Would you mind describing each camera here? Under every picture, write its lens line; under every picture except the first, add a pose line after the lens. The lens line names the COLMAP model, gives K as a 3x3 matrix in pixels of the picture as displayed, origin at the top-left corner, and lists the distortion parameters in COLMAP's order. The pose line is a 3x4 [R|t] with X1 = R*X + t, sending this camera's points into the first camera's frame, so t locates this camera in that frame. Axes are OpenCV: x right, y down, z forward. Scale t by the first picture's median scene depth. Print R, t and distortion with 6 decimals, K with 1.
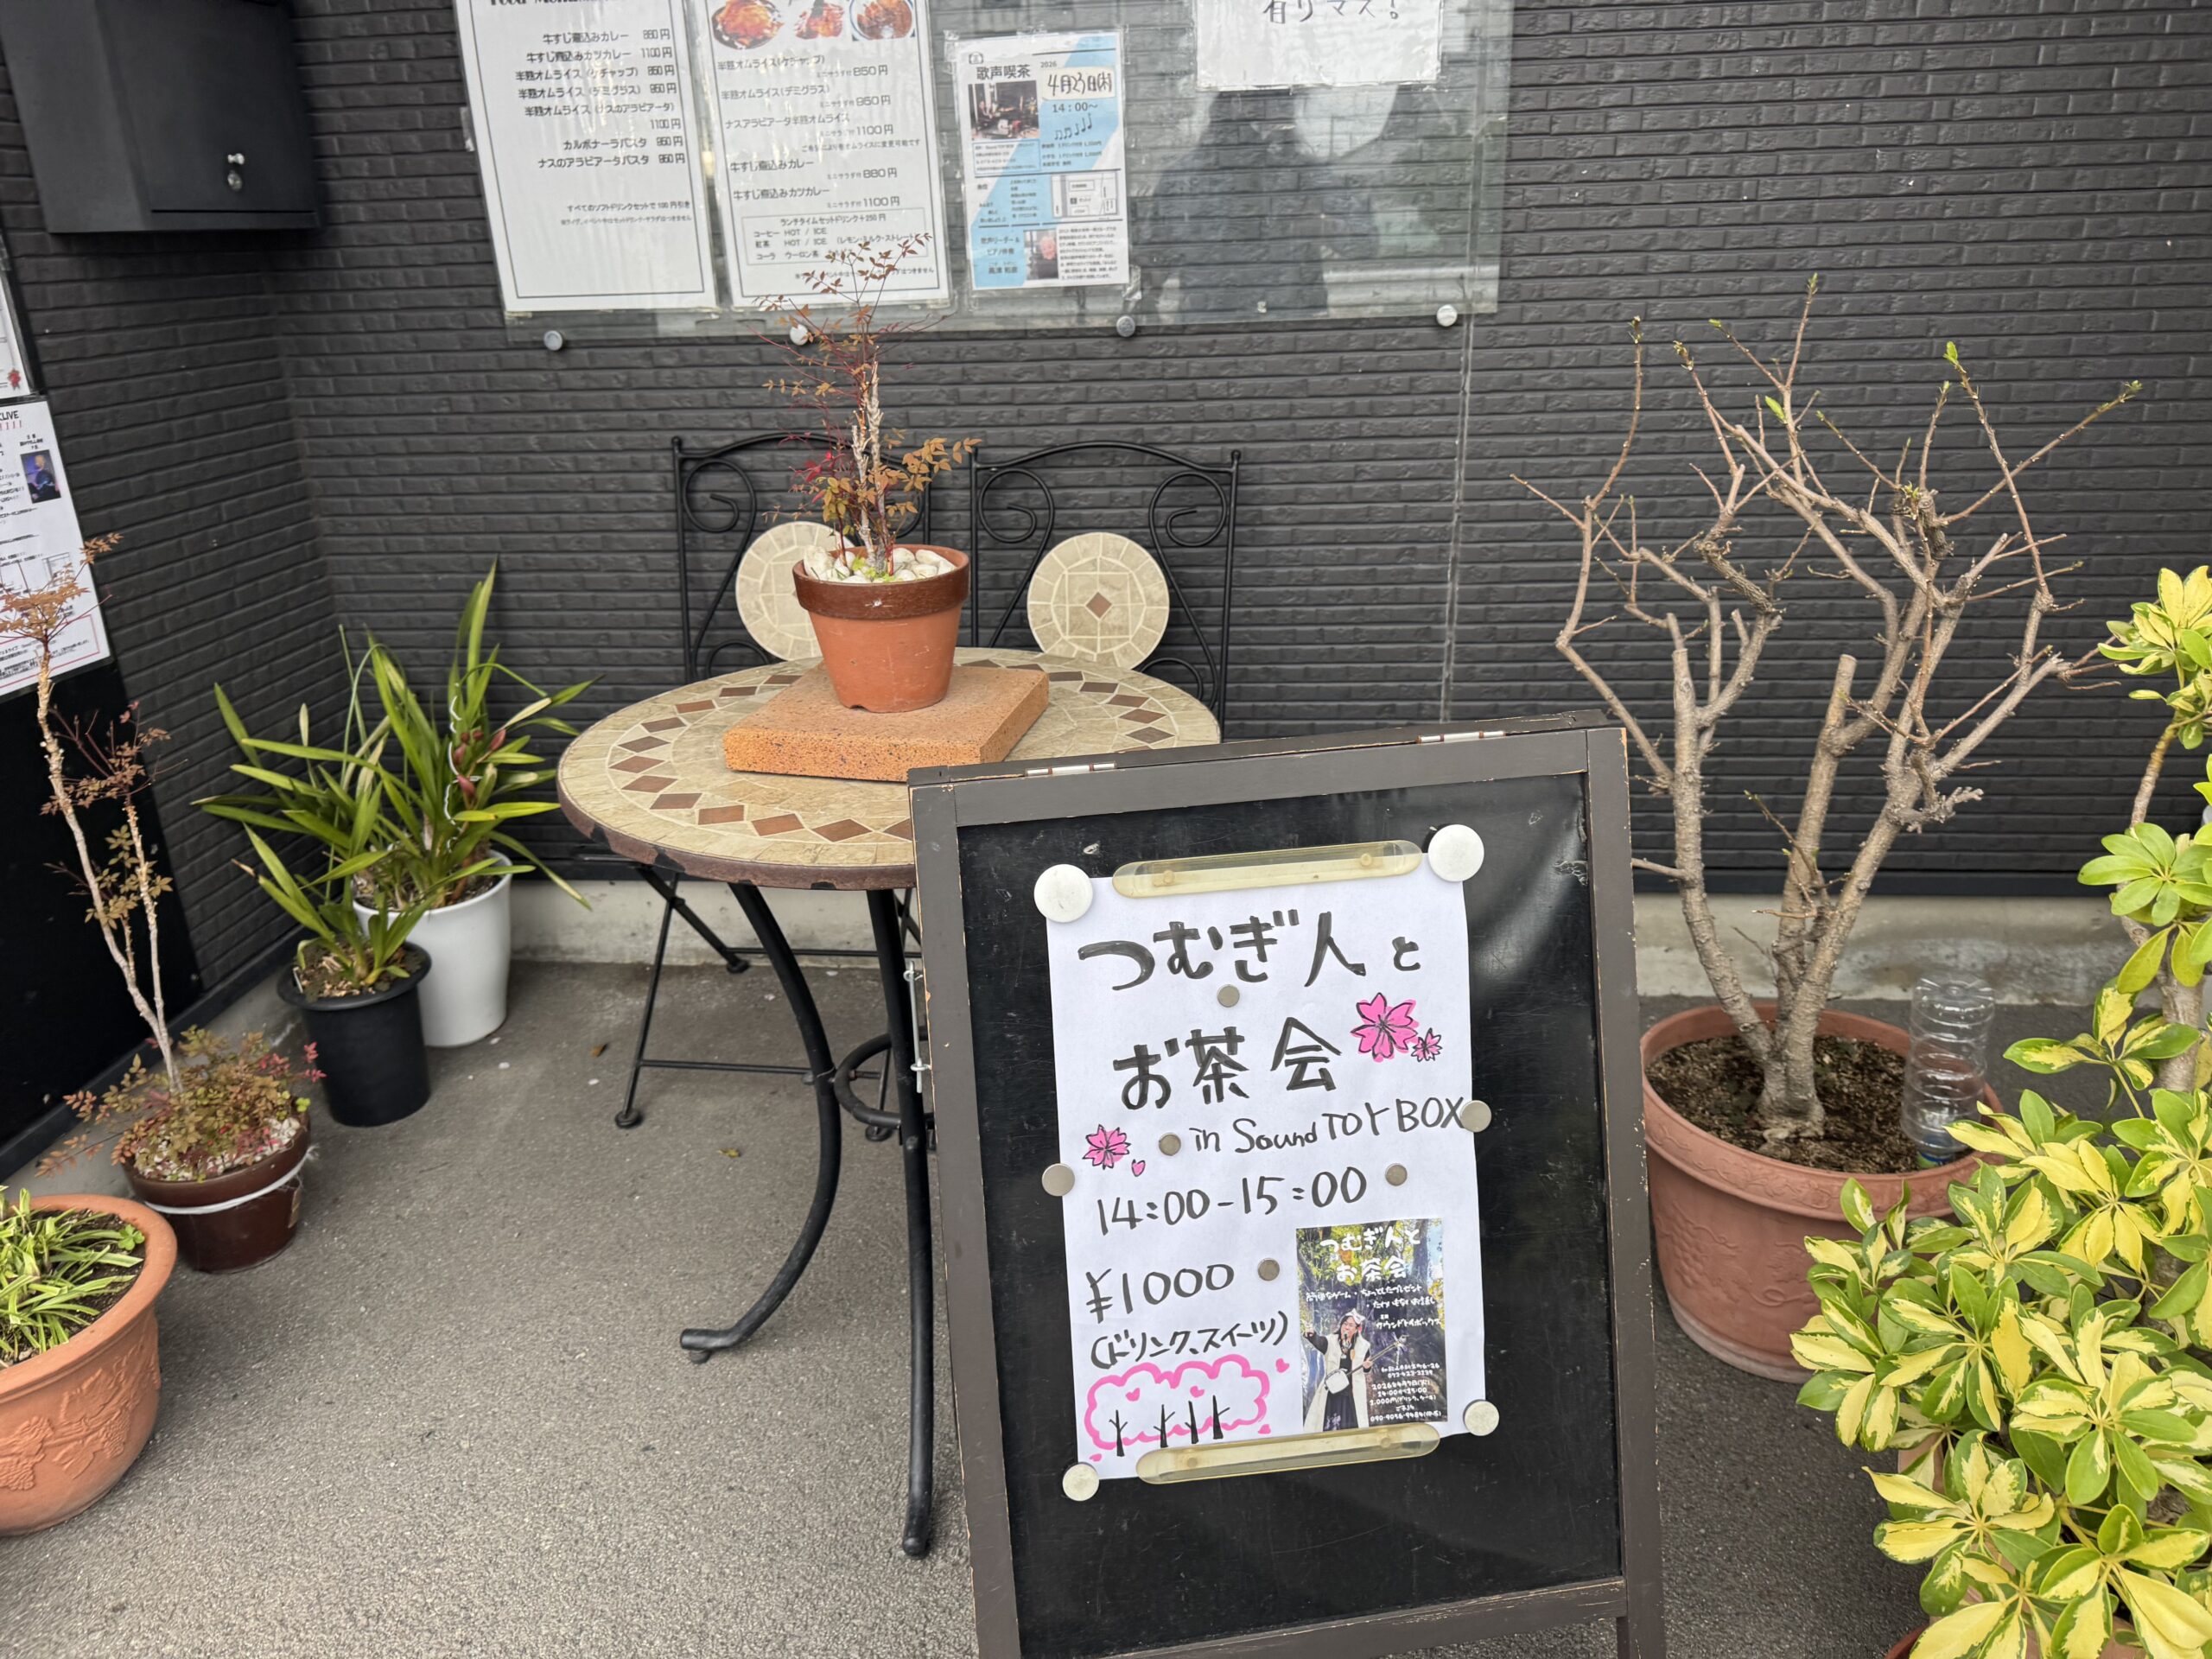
lens RADIAL K [[1550.7, 0, 1101.7], [0, 1550.7, 856.1], [0, 0, 1]] dist [0.080124, -0.133746]
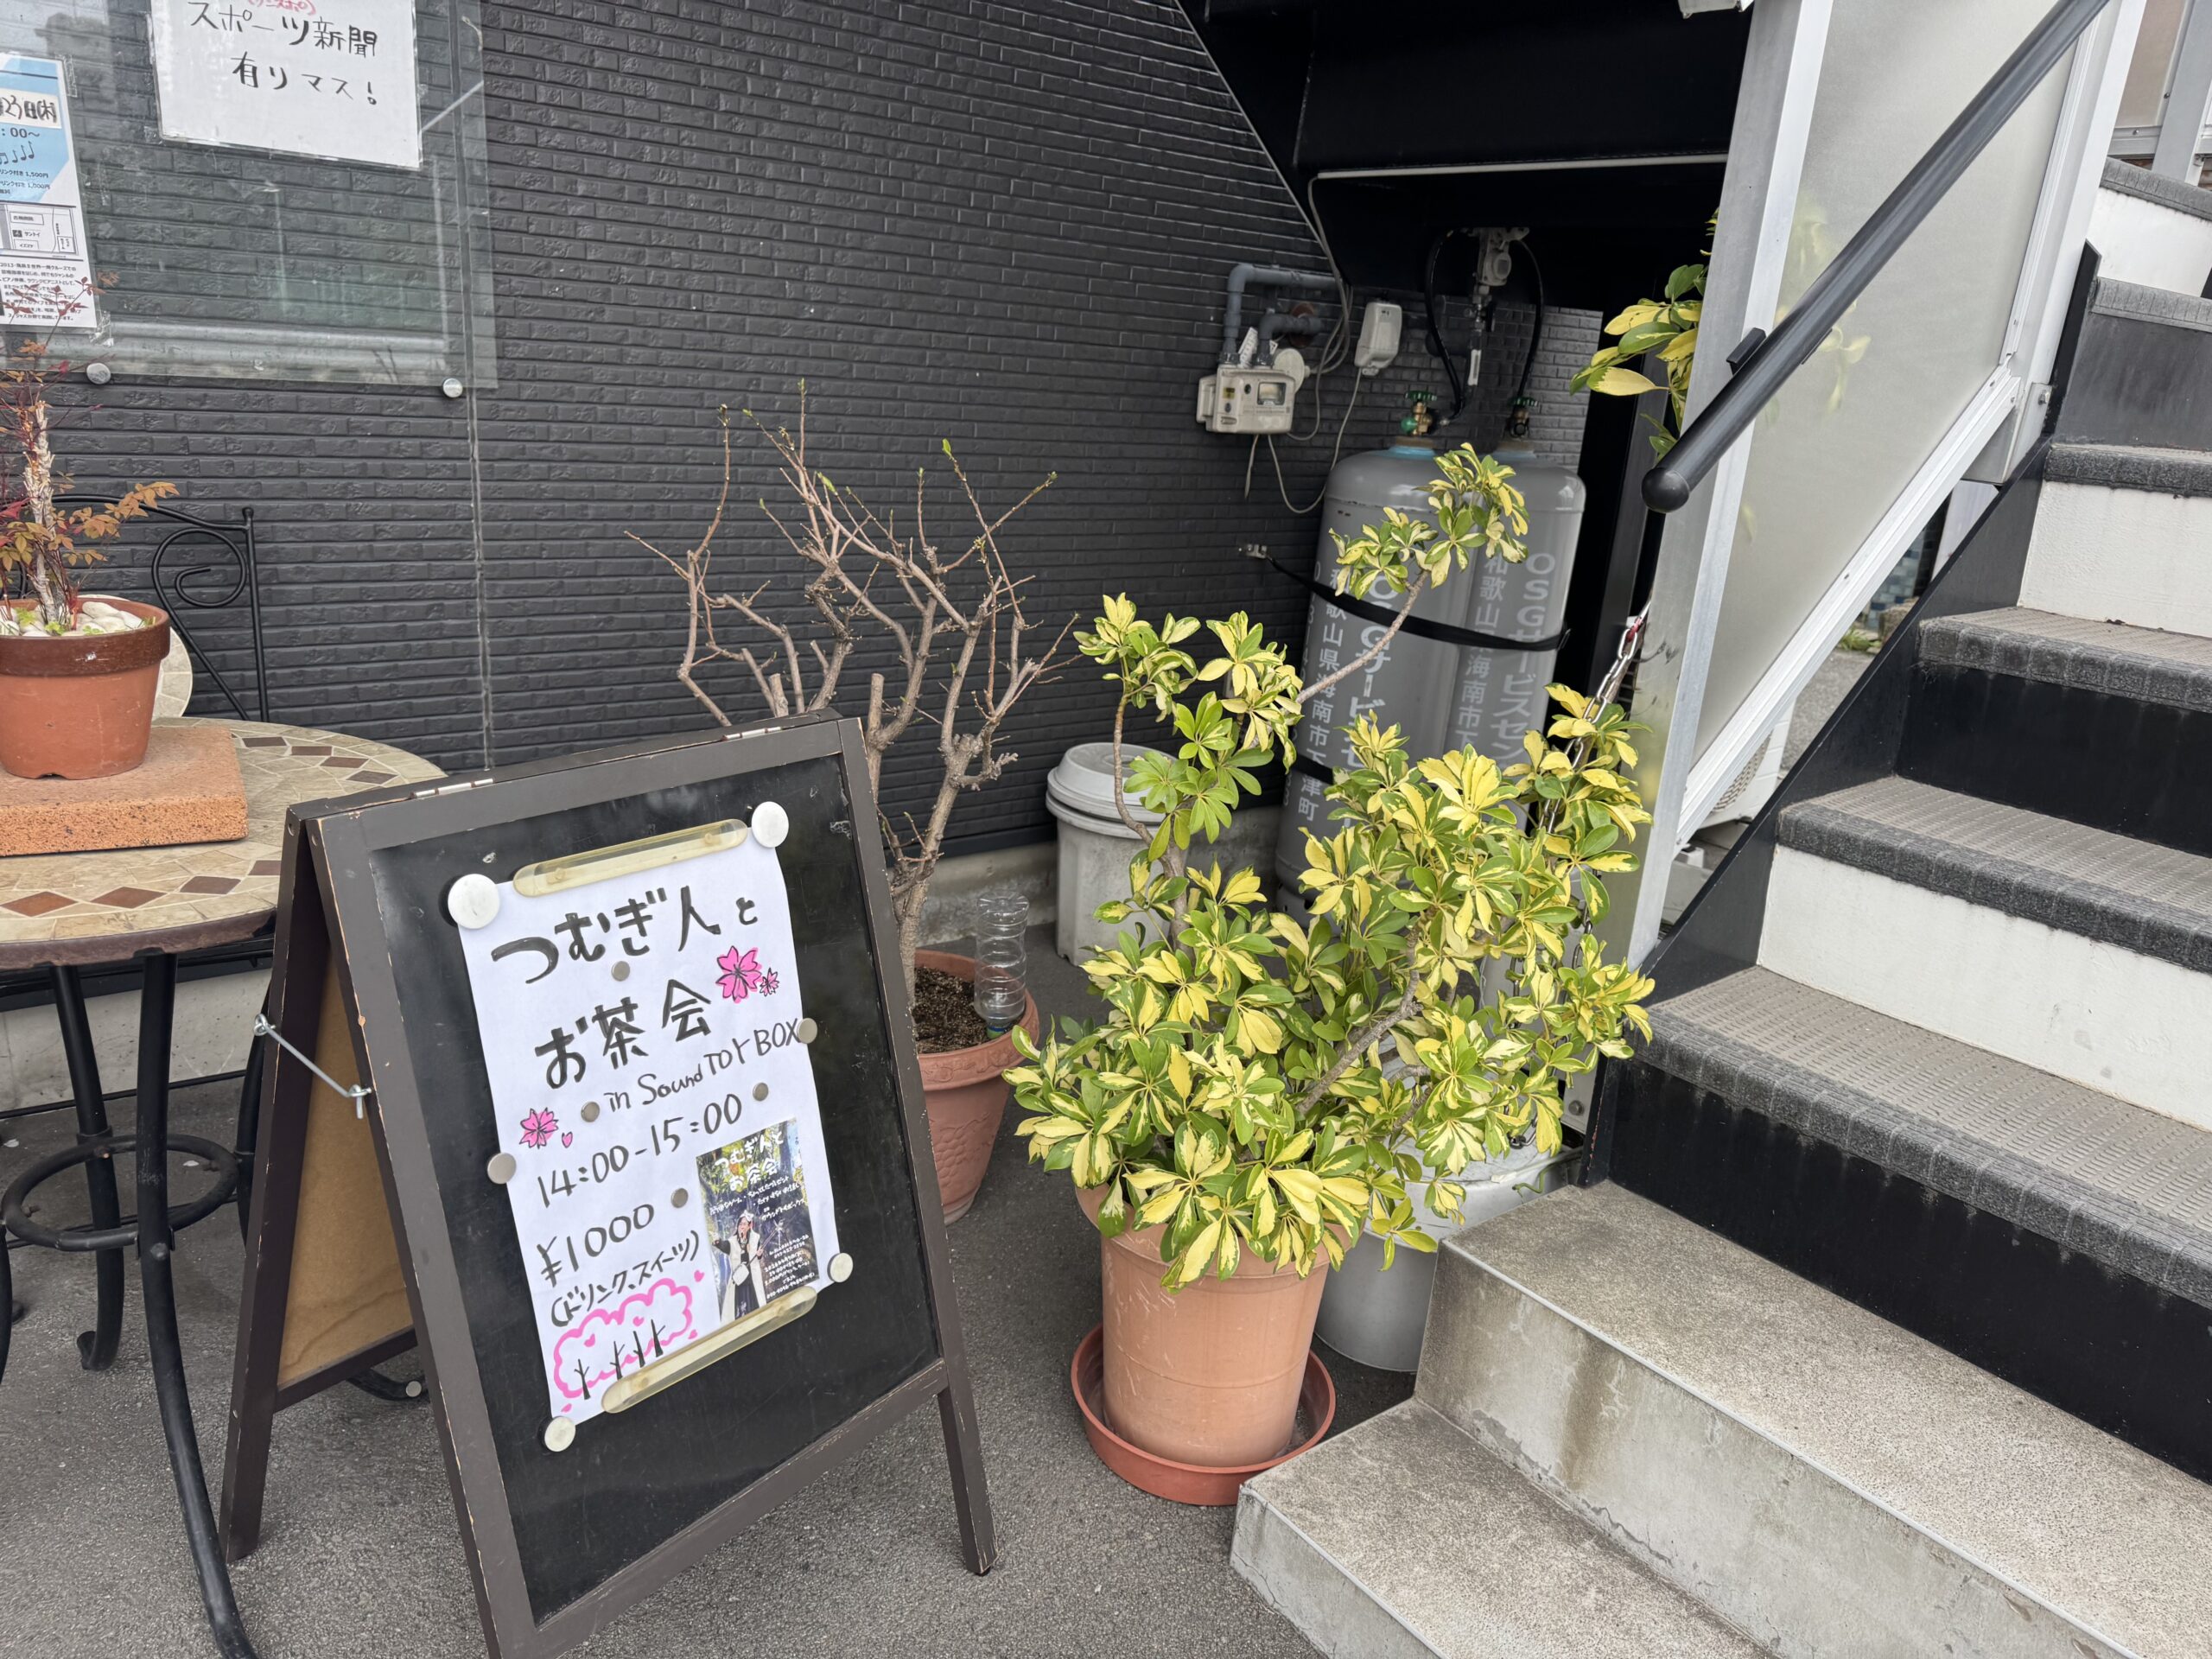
lens RADIAL K [[1557.2, 0, 1106.9], [0, 1557.2, 934.5], [0, 0, 1]] dist [0.026798, -0.066173]
pose [[0.700644, -0.165421, 0.694071, -0.449013], [0.166940, 0.983759, 0.065943, 0.045637], [-0.693707, 0.069666, 0.716880, -0.080768]]
